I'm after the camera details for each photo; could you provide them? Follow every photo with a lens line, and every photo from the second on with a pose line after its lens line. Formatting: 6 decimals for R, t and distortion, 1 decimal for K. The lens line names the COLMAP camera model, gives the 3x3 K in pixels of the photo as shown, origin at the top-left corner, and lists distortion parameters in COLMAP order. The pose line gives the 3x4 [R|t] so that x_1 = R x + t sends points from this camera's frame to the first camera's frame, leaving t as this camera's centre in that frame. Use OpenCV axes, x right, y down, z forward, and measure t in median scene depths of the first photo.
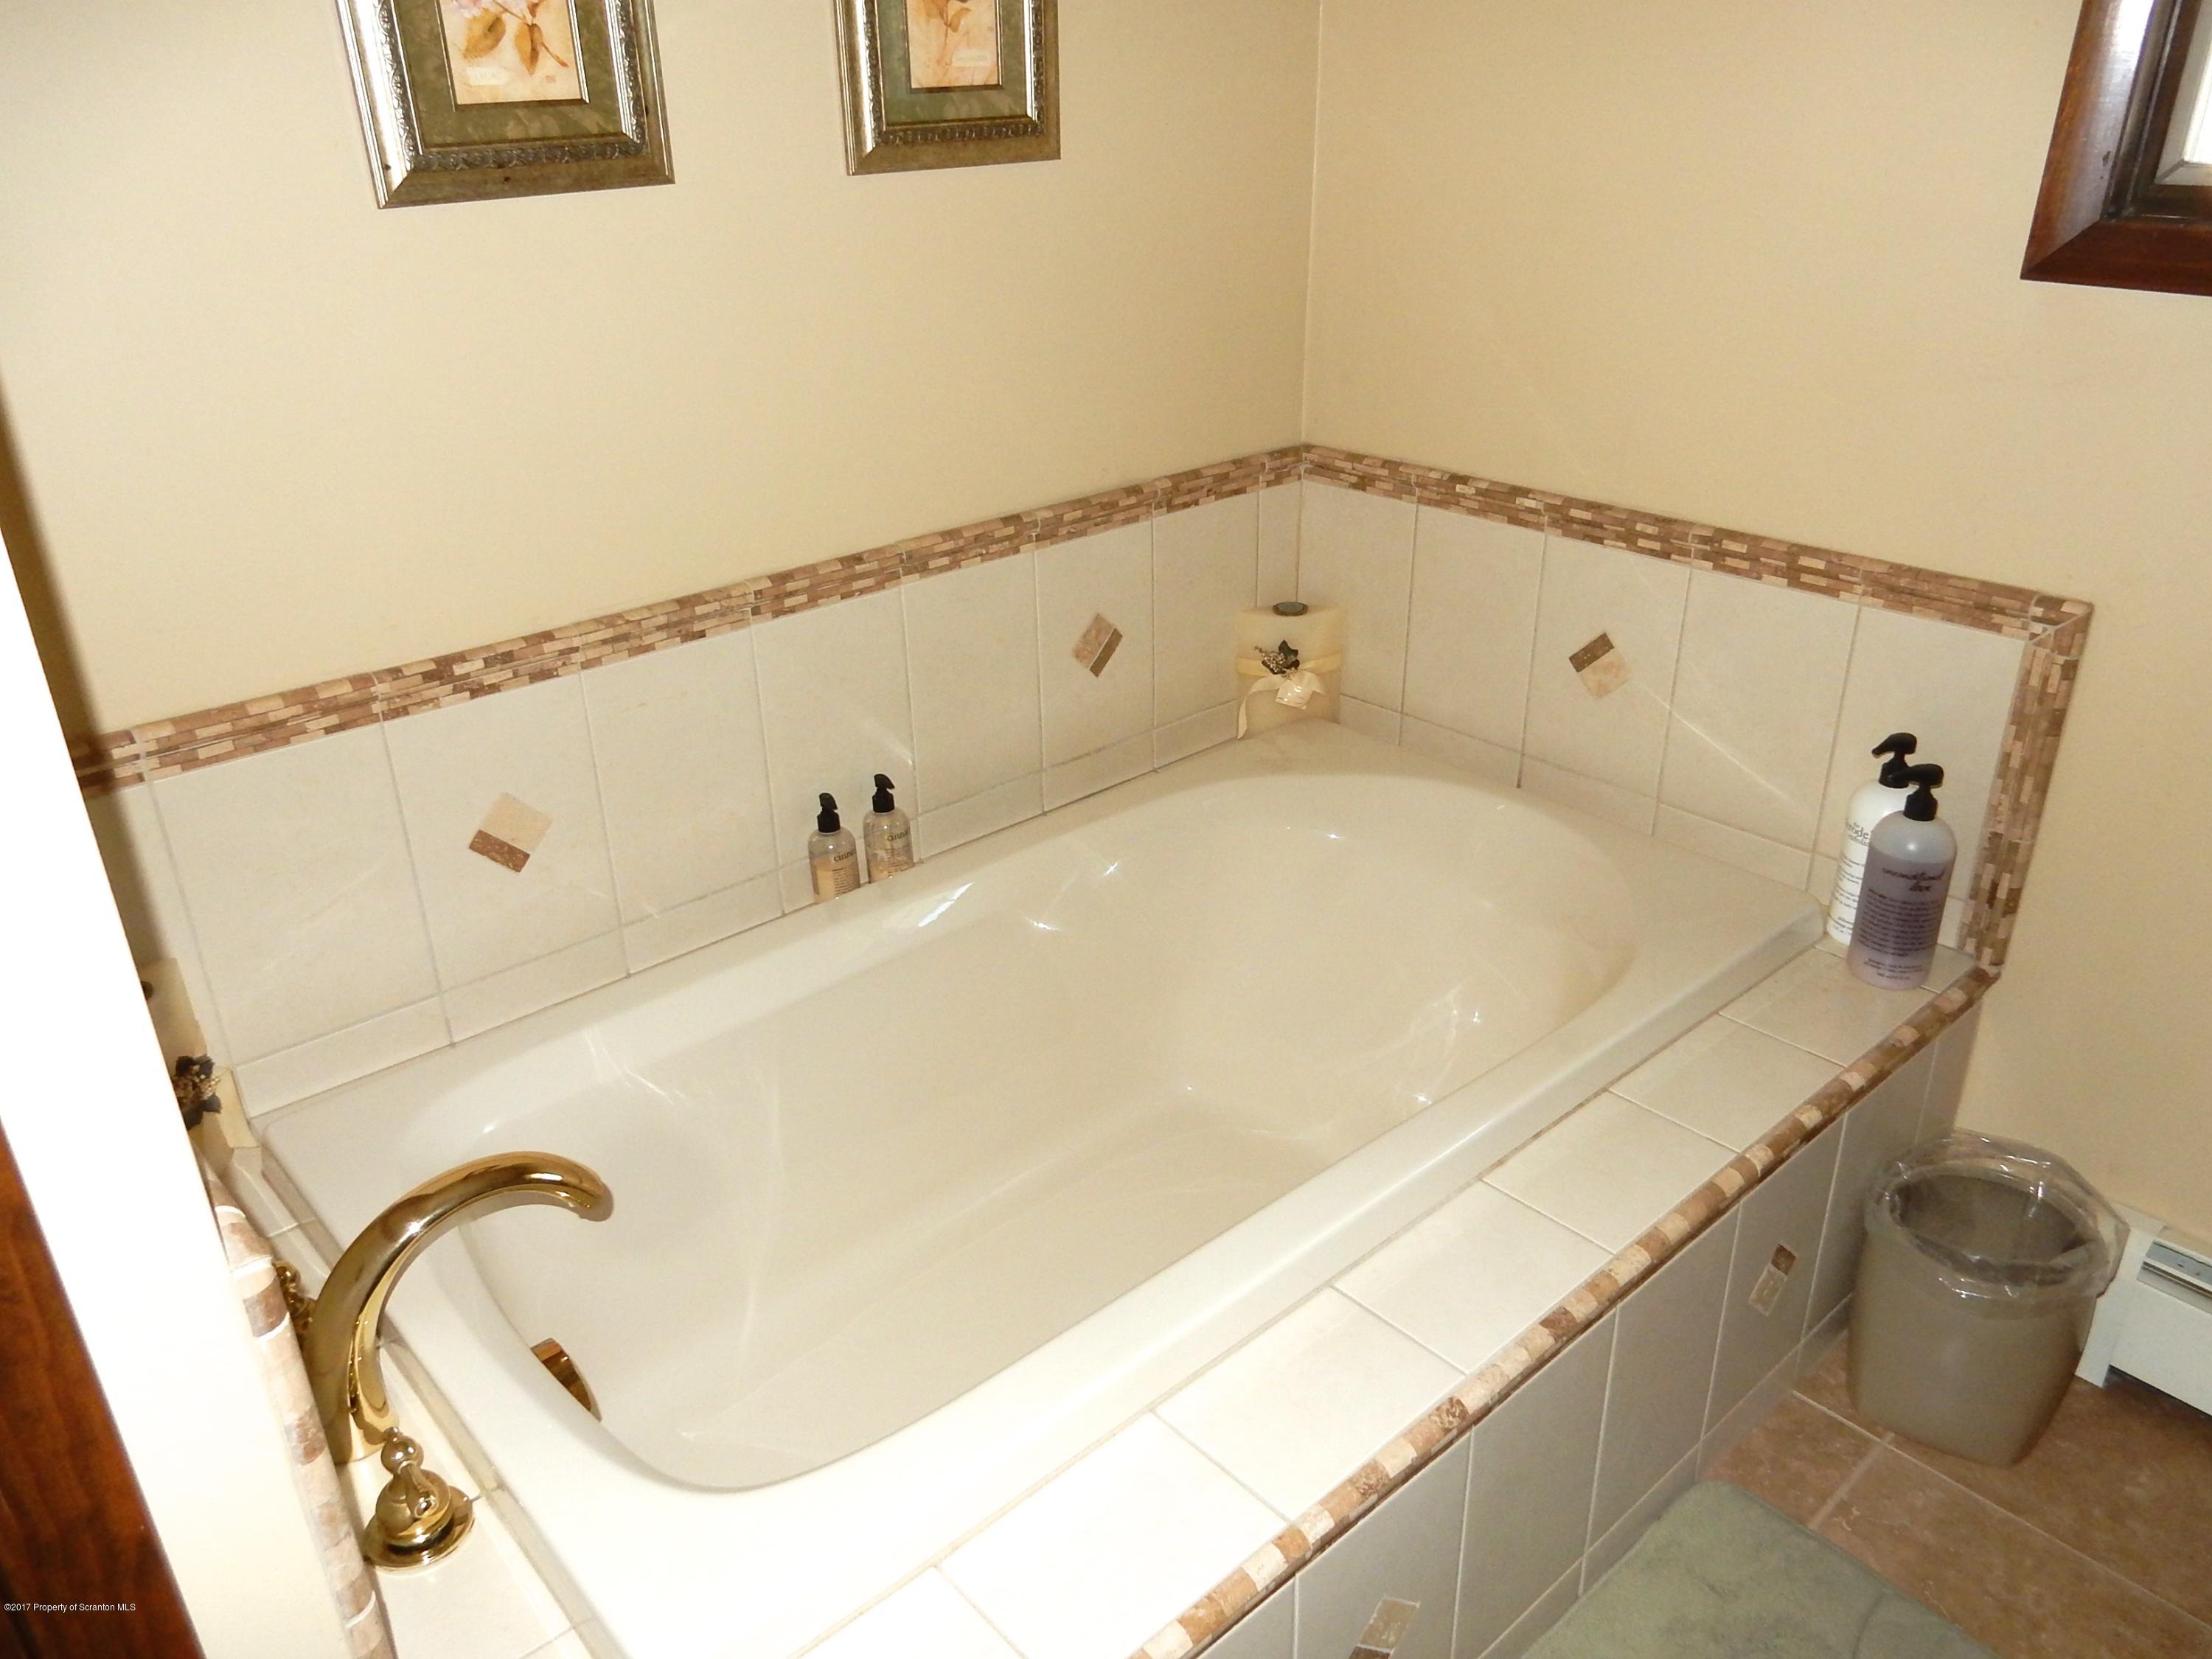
lens RADIAL K [[1618.6, 0, 1100.4], [0, 1618.6, 825.1], [0, 0, 1]] dist [-0.009639, 0.006188]
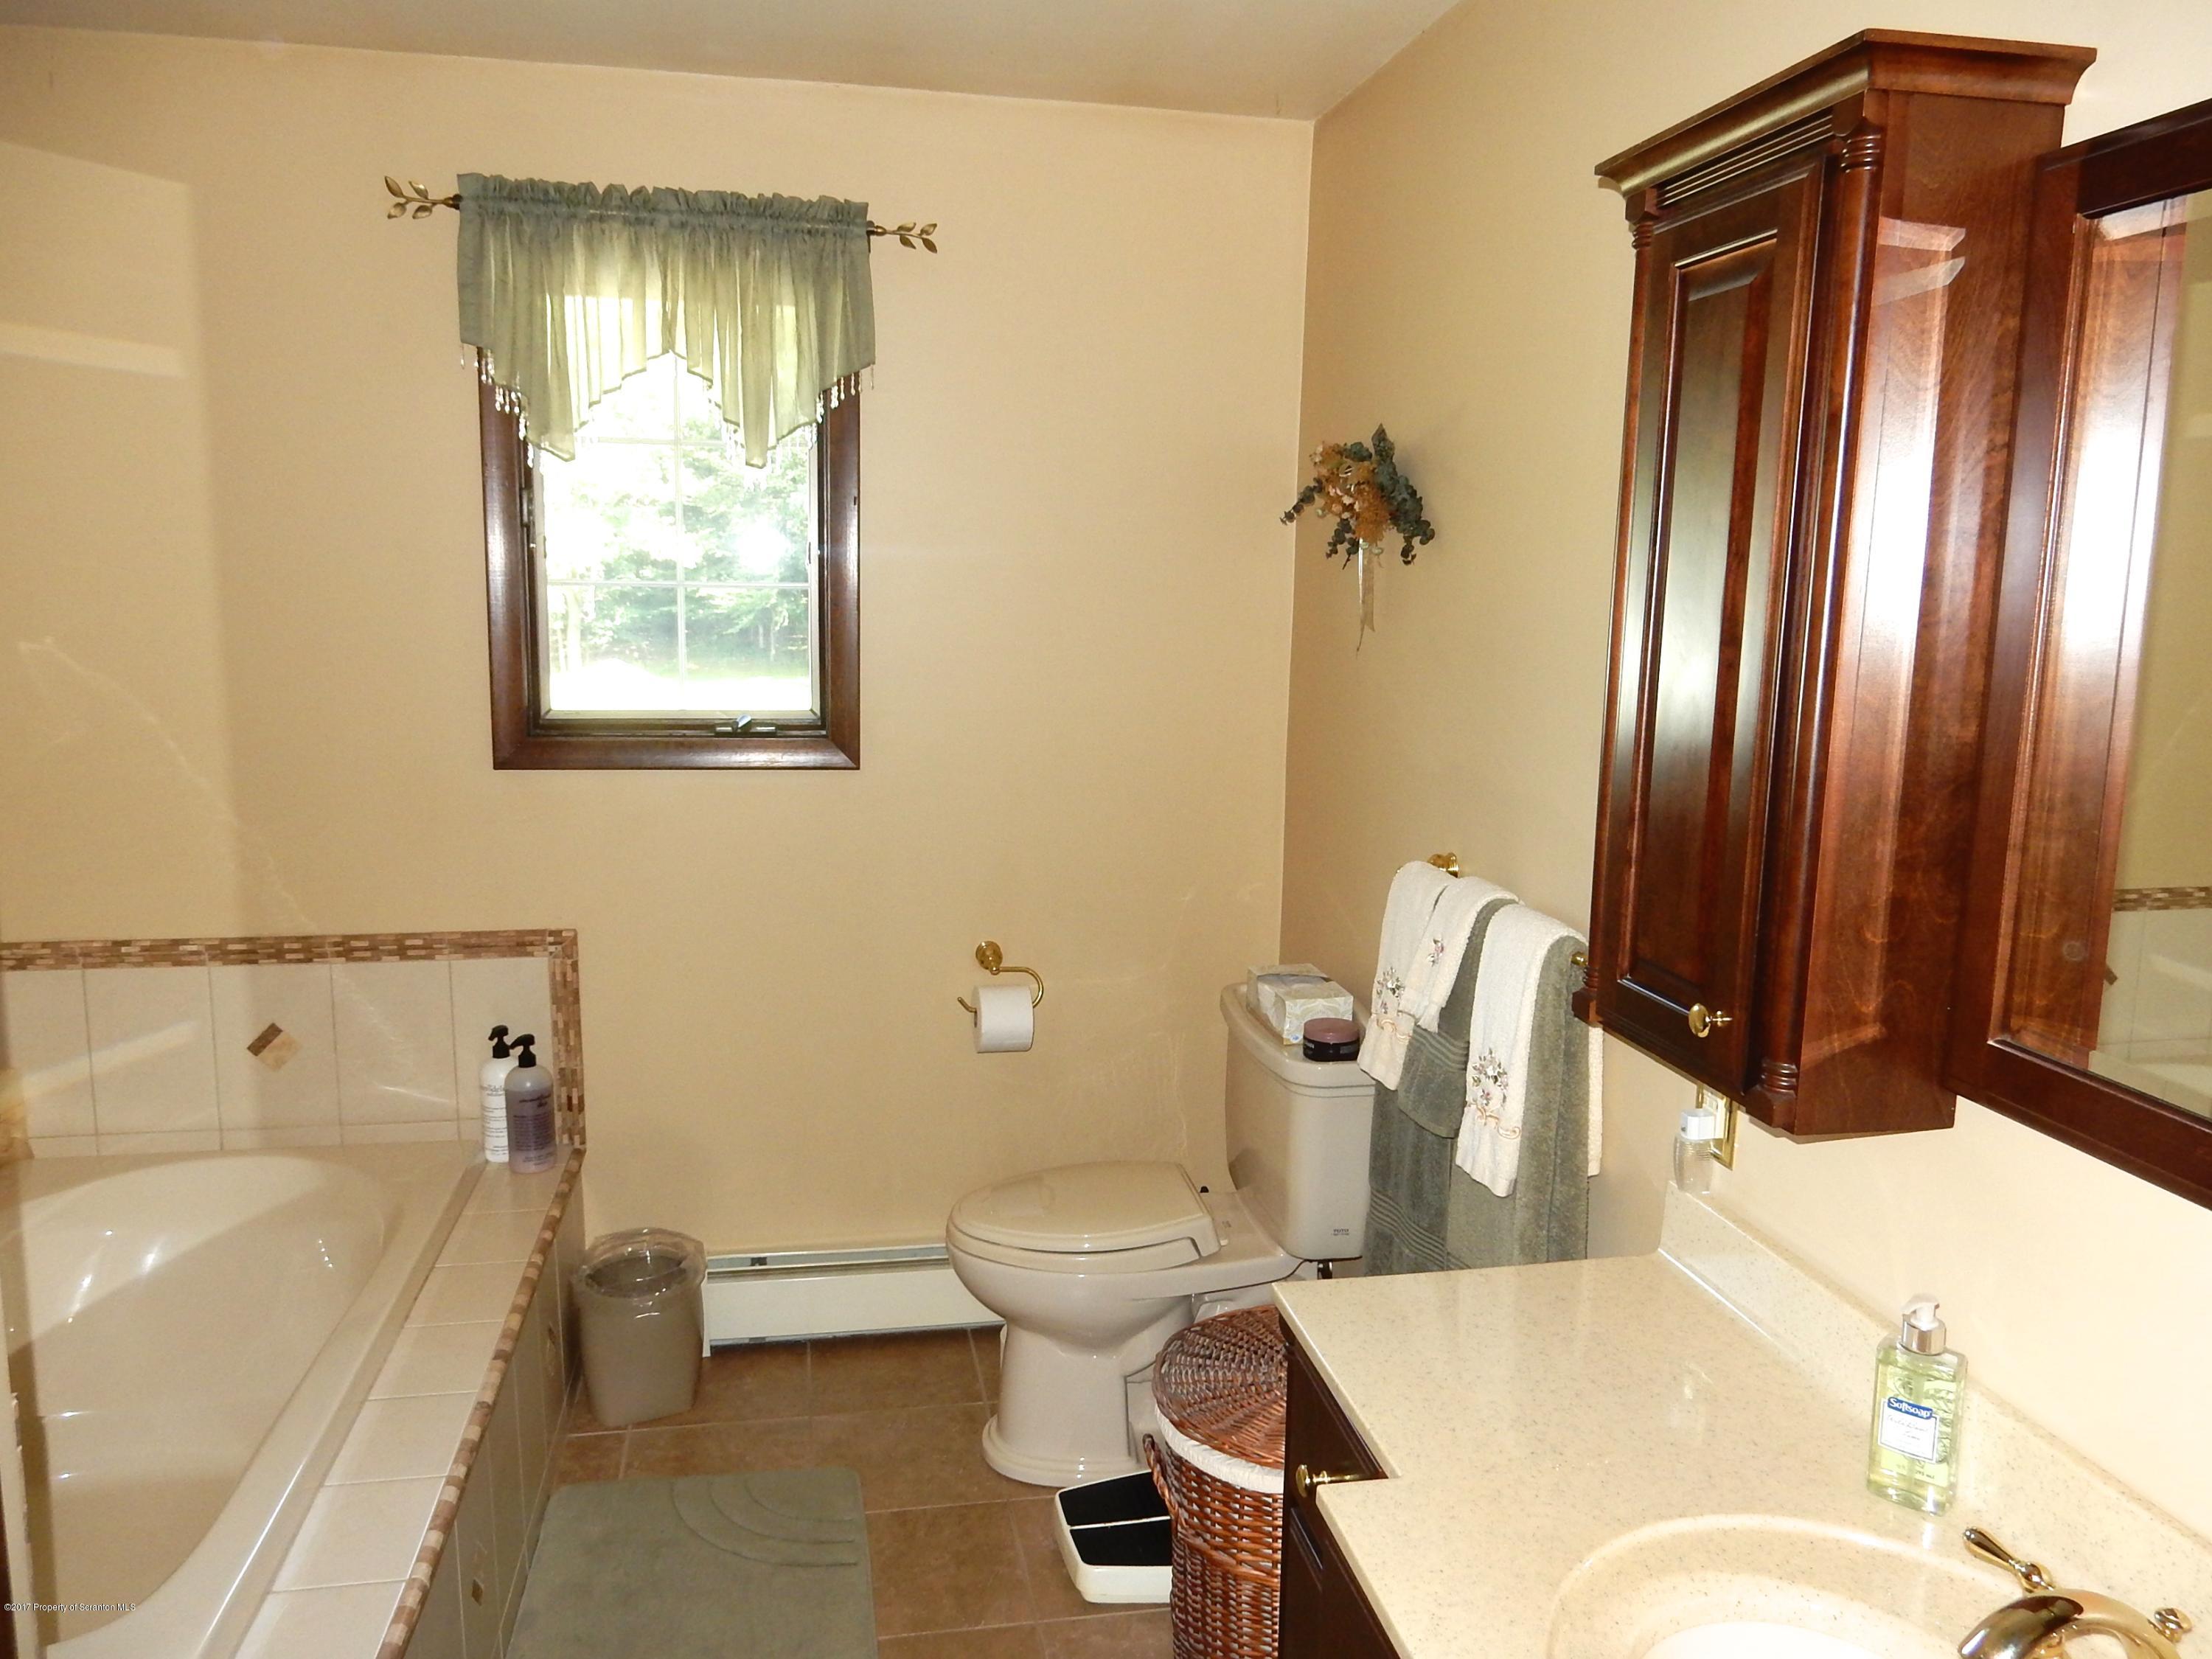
lens RADIAL K [[1618.6, 0, 1100.4], [0, 1618.6, 825.1], [0, 0, 1]] dist [-0.009639, 0.006188]
pose [[0.509292, -0.105866, 0.854058, -0.600253], [0.349334, 0.932397, -0.092739, 0.123487], [-0.786503, 0.345583, 0.511845, -0.431531]]
